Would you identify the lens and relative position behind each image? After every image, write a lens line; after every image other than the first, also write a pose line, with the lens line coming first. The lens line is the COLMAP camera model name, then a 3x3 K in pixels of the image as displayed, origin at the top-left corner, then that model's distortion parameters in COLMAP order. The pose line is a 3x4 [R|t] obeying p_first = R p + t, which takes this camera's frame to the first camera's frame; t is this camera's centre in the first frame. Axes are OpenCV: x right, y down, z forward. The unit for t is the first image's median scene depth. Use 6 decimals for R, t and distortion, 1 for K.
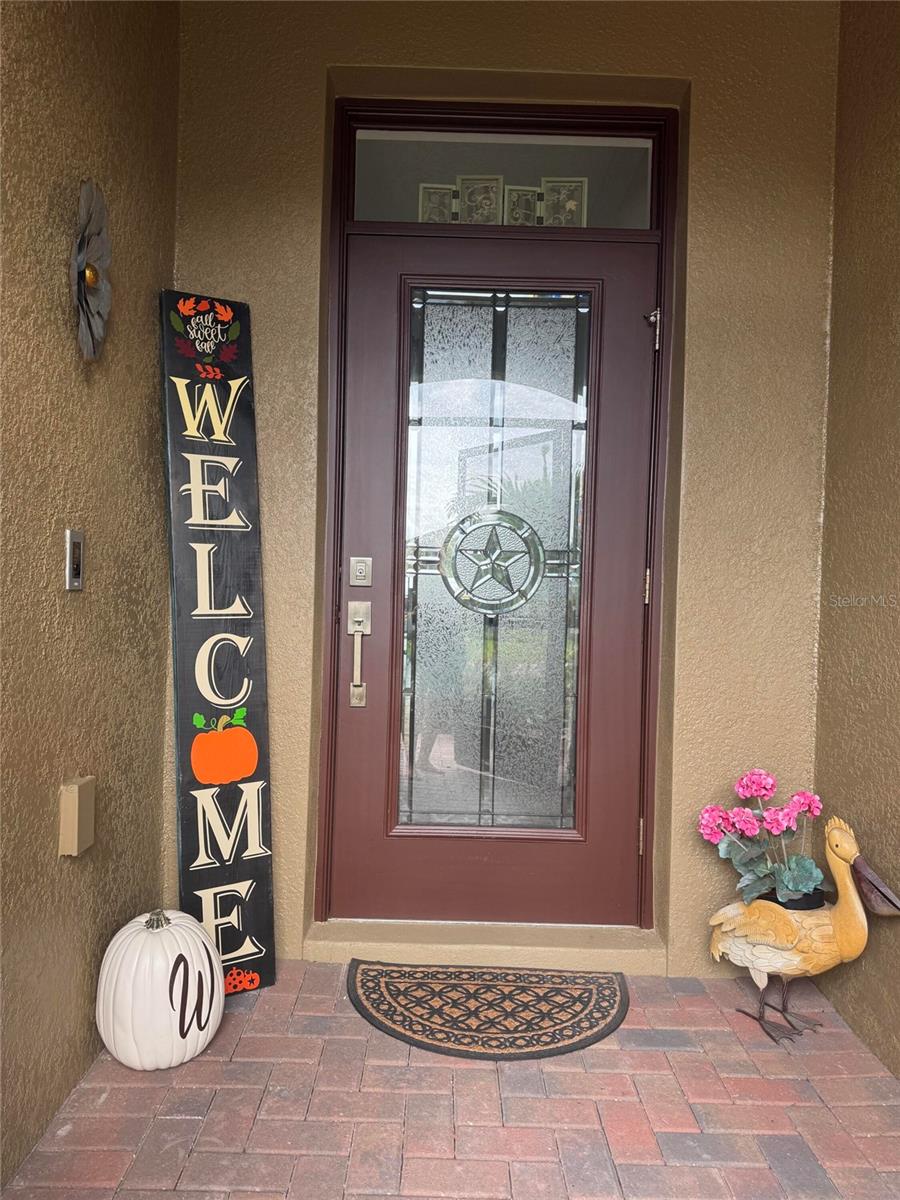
lens RADIAL K [[843.8, 0, 450.0], [0, 843.8, 600.0], [0, 0, 1]] dist [0.044720, -0.061434]
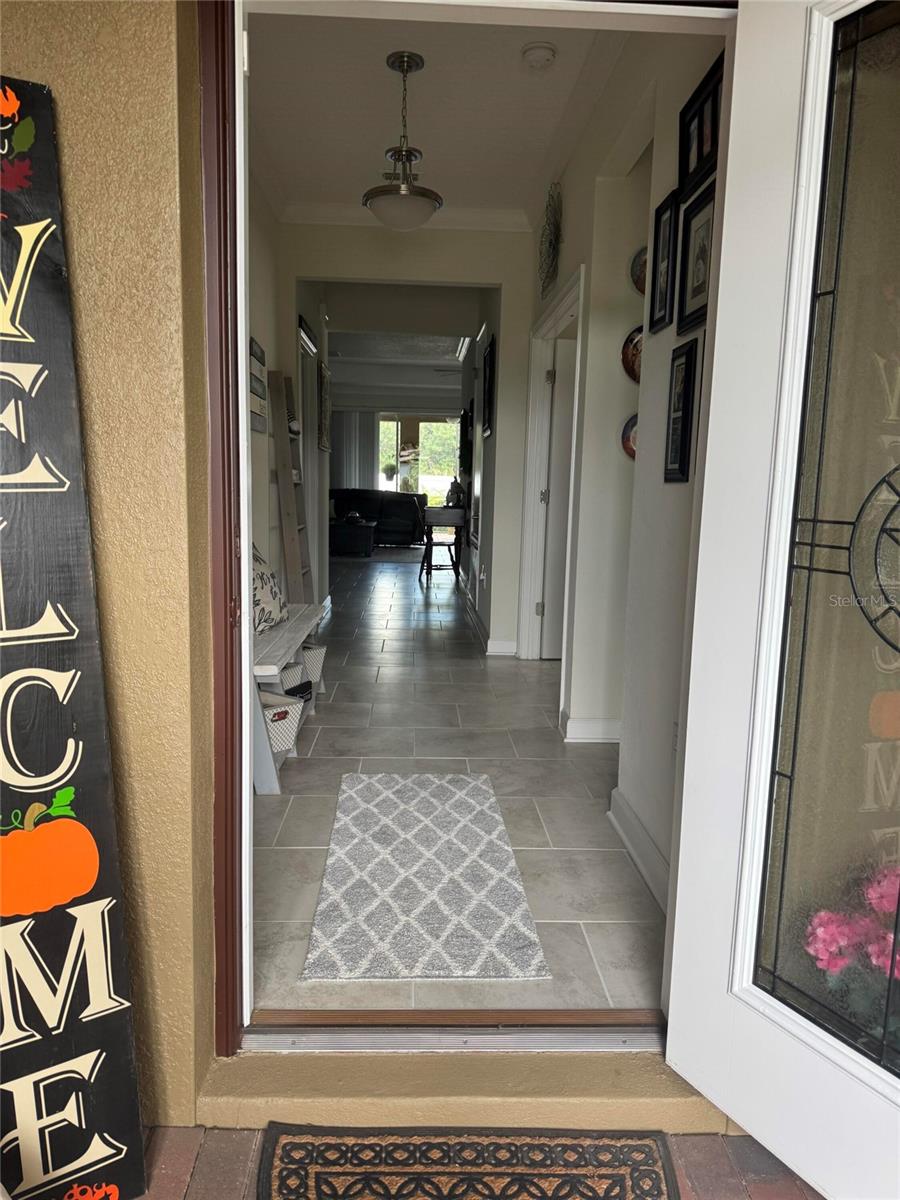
lens RADIAL K [[843.8, 0, 450.0], [0, 843.8, 600.0], [0, 0, 1]] dist [0.044720, -0.061434]
pose [[0.999609, -0.007610, 0.026906, 0.014271], [0.003889, 0.990737, 0.135738, -0.085321], [-0.027689, -0.135580, 0.990379, 0.390075]]
